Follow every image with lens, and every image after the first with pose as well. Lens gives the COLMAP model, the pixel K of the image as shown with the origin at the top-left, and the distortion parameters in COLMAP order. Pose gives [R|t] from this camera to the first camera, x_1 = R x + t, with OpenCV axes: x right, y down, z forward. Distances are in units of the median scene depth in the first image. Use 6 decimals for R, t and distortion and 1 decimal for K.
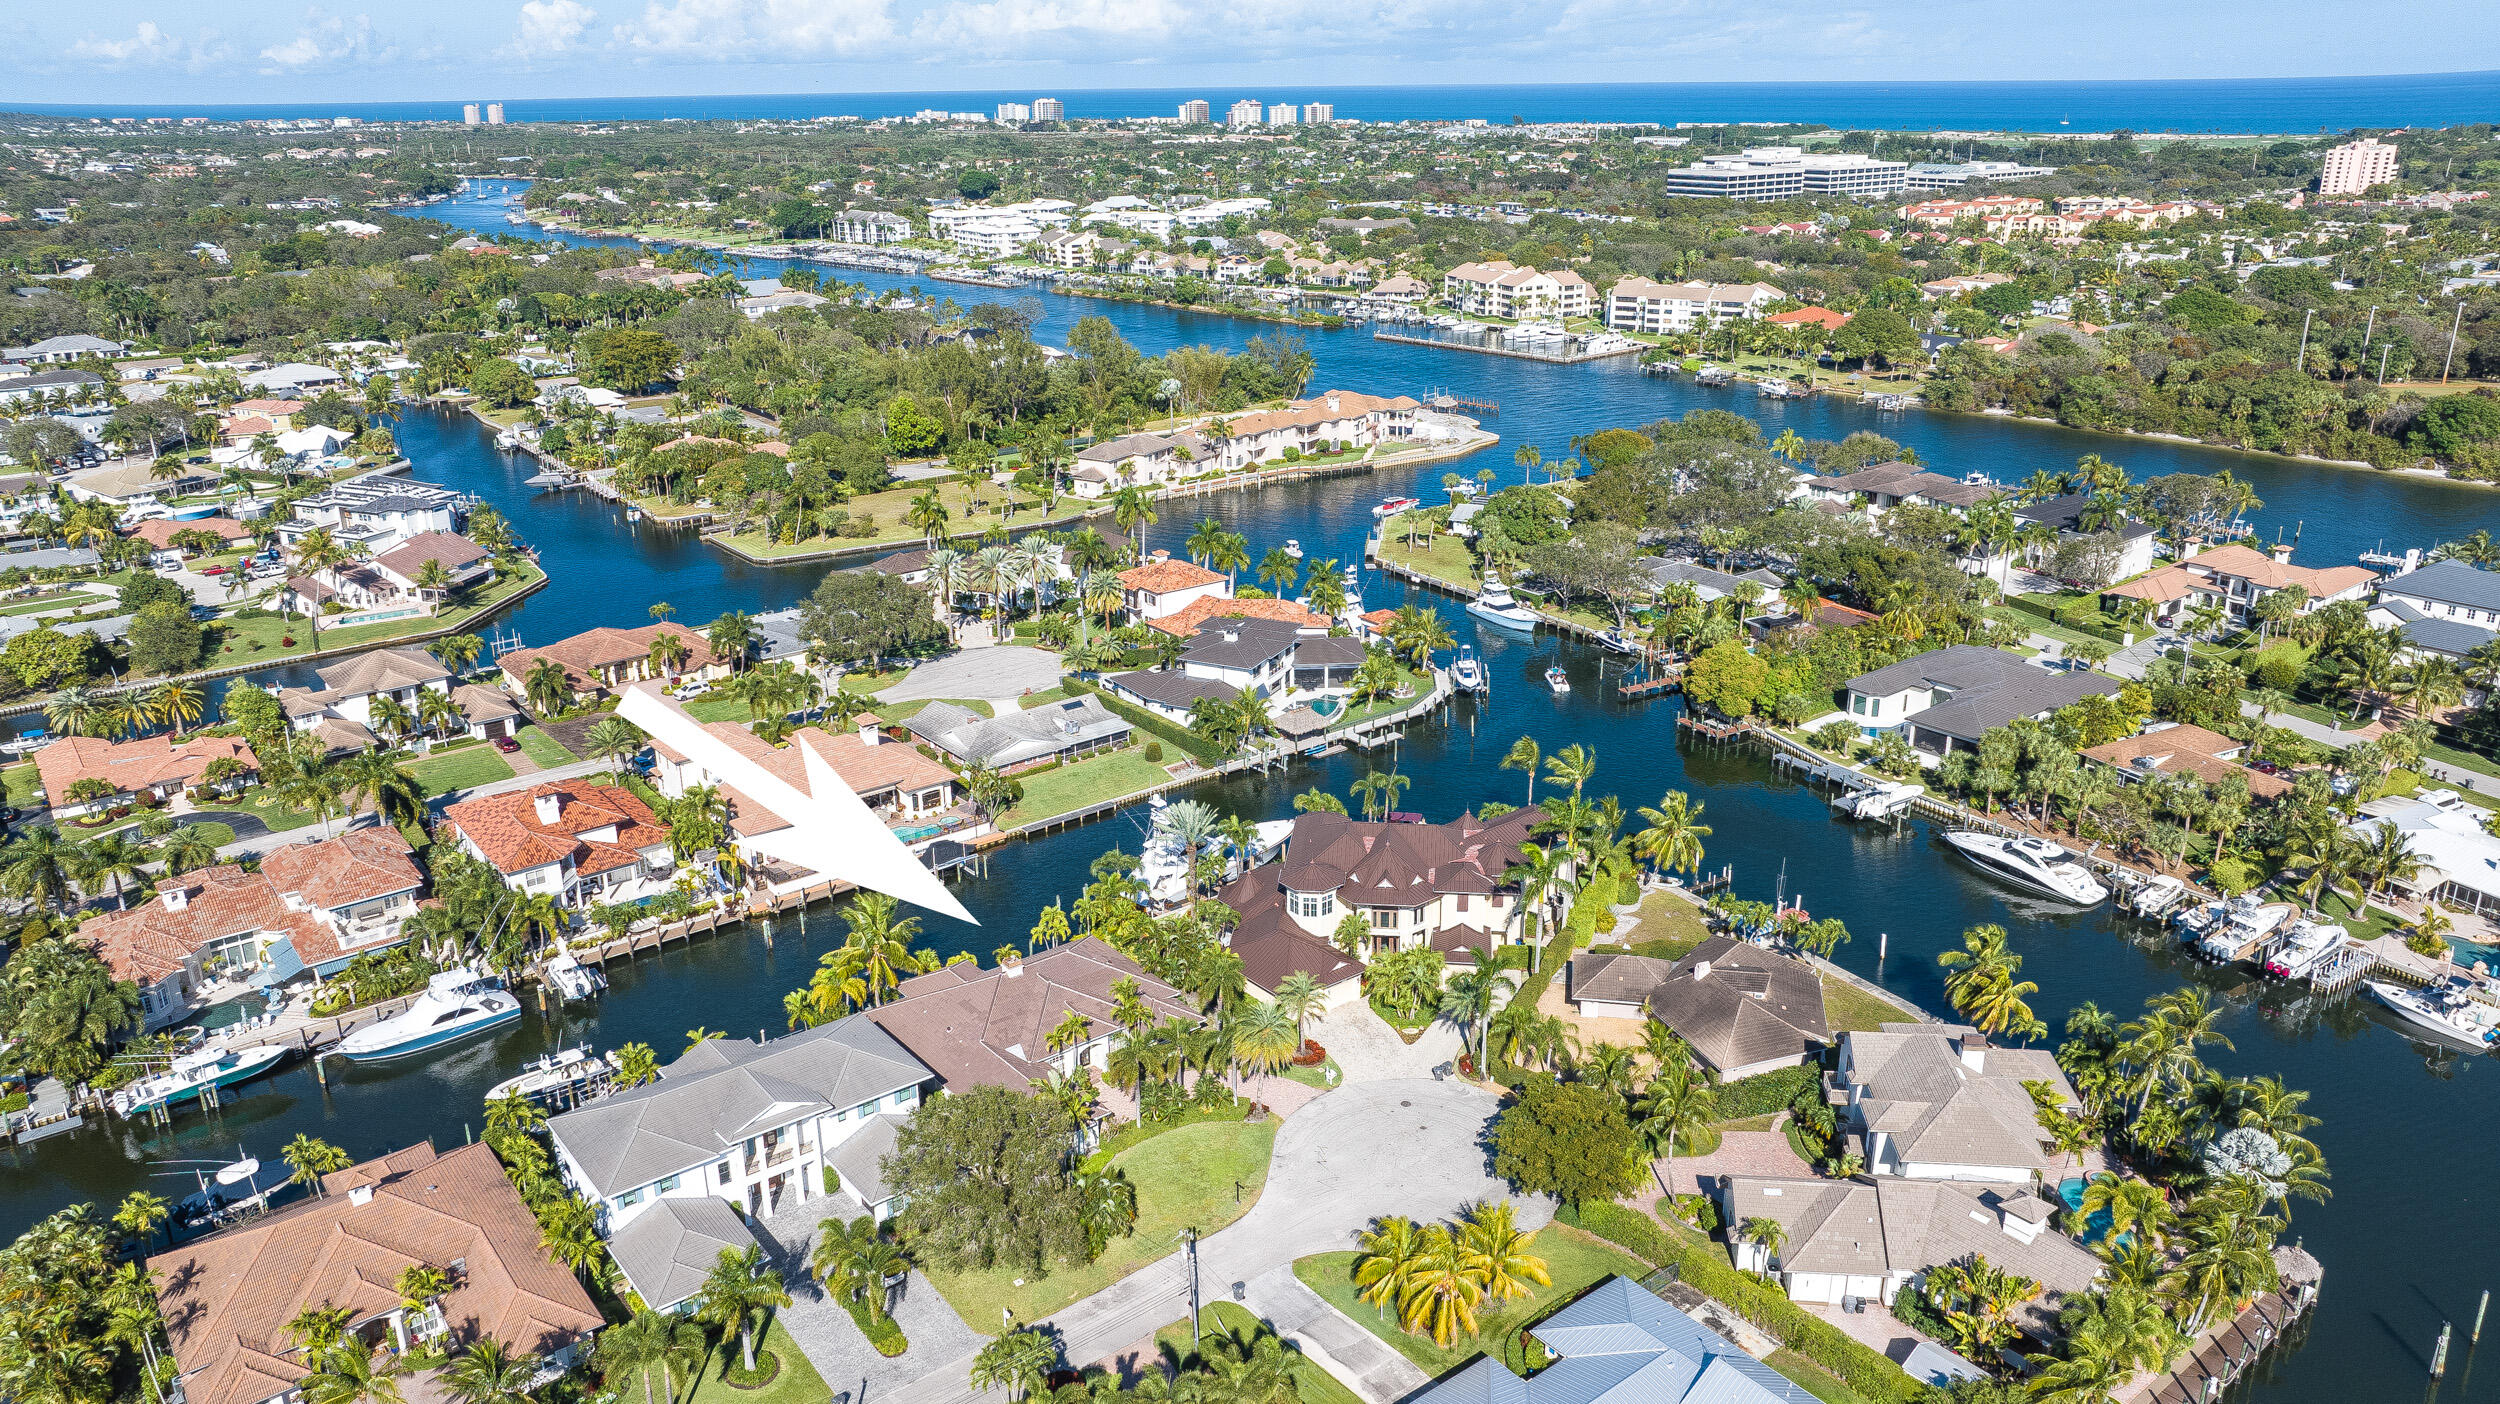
lens RADIAL K [[1762.2, 0, 1249.0], [0, 1762.2, 721.3], [0, 0, 1]] dist [-0.033533, 0.030679]
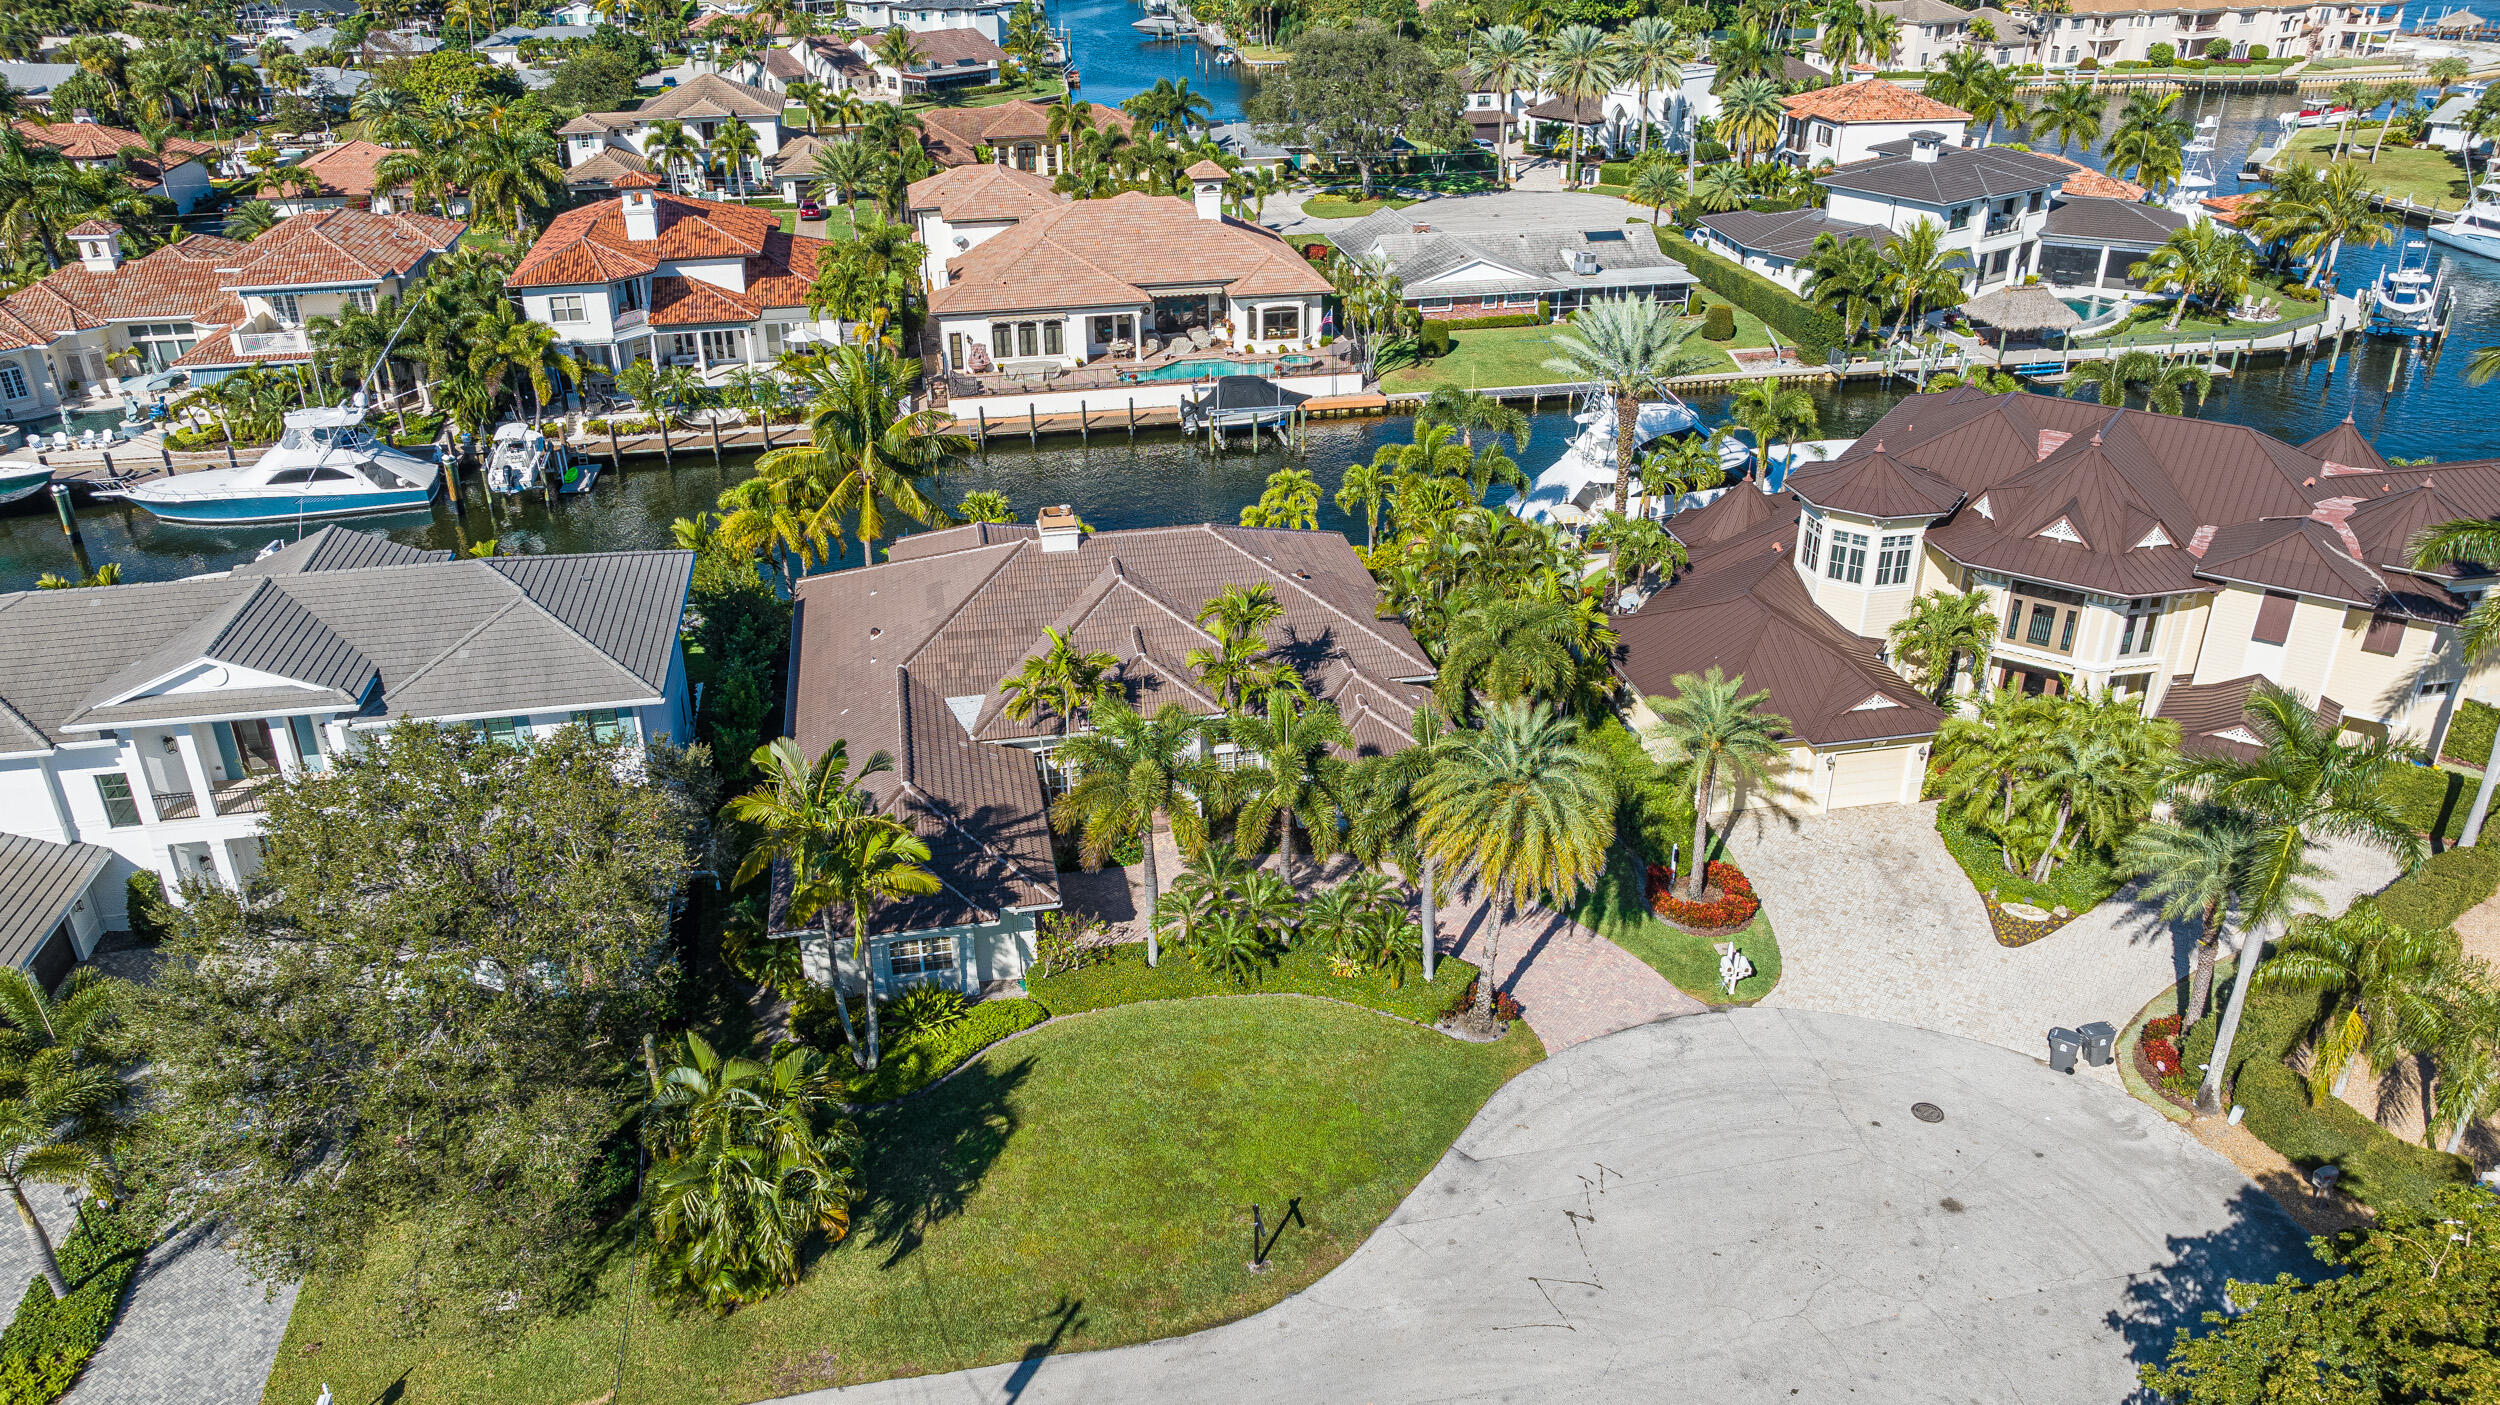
lens RADIAL K [[1762.2, 0, 1253.3], [0, 1762.2, 699.5], [0, 0, 1]] dist [-0.033533, 0.030679]
pose [[0.890366, 0.206921, -0.405501, 0.047673], [-0.161824, 0.976414, 0.142928, 0.058599], [0.425512, -0.061639, 0.902851, 0.332033]]
